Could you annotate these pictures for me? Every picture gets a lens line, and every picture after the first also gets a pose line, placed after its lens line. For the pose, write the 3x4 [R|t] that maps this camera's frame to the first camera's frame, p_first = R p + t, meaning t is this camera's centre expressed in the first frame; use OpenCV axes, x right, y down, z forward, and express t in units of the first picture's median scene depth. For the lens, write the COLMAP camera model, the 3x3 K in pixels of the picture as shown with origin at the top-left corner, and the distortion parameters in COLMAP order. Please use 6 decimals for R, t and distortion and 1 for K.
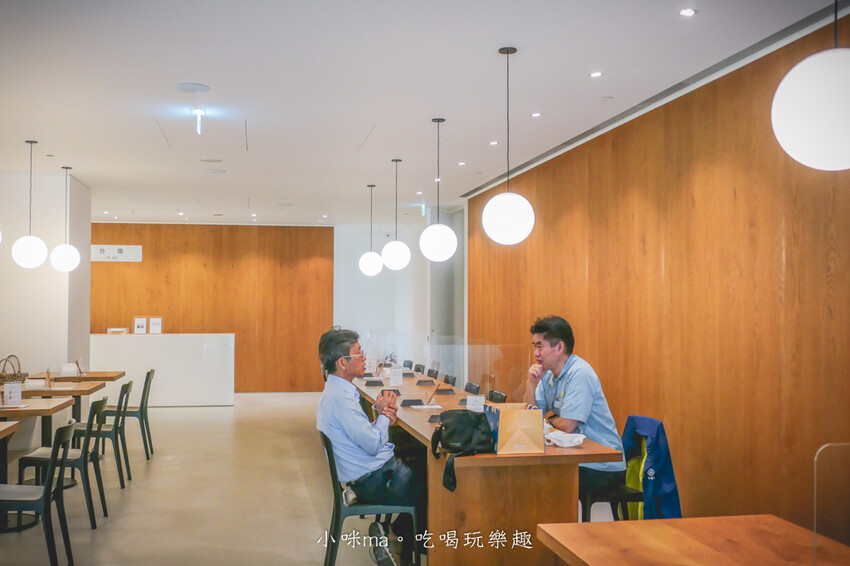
lens RADIAL K [[871.2, 0, 424.0], [0, 871.2, 281.5], [0, 0, 1]] dist [-0.089061, 0.000000]
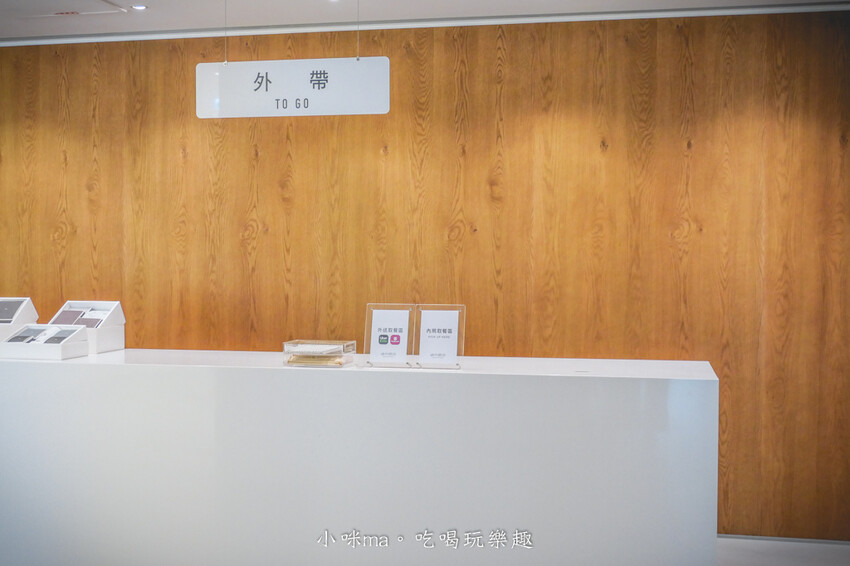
lens RADIAL K [[1125.2, 0, 424.5], [0, 1125.2, 280.1], [0, 0, 1]] dist [0.023418, 0.000000]
pose [[0.924860, 0.010914, -0.380152, -0.152853], [0.006960, 0.998935, 0.045612, 0.013358], [0.380245, -0.044830, 0.923799, 0.577474]]
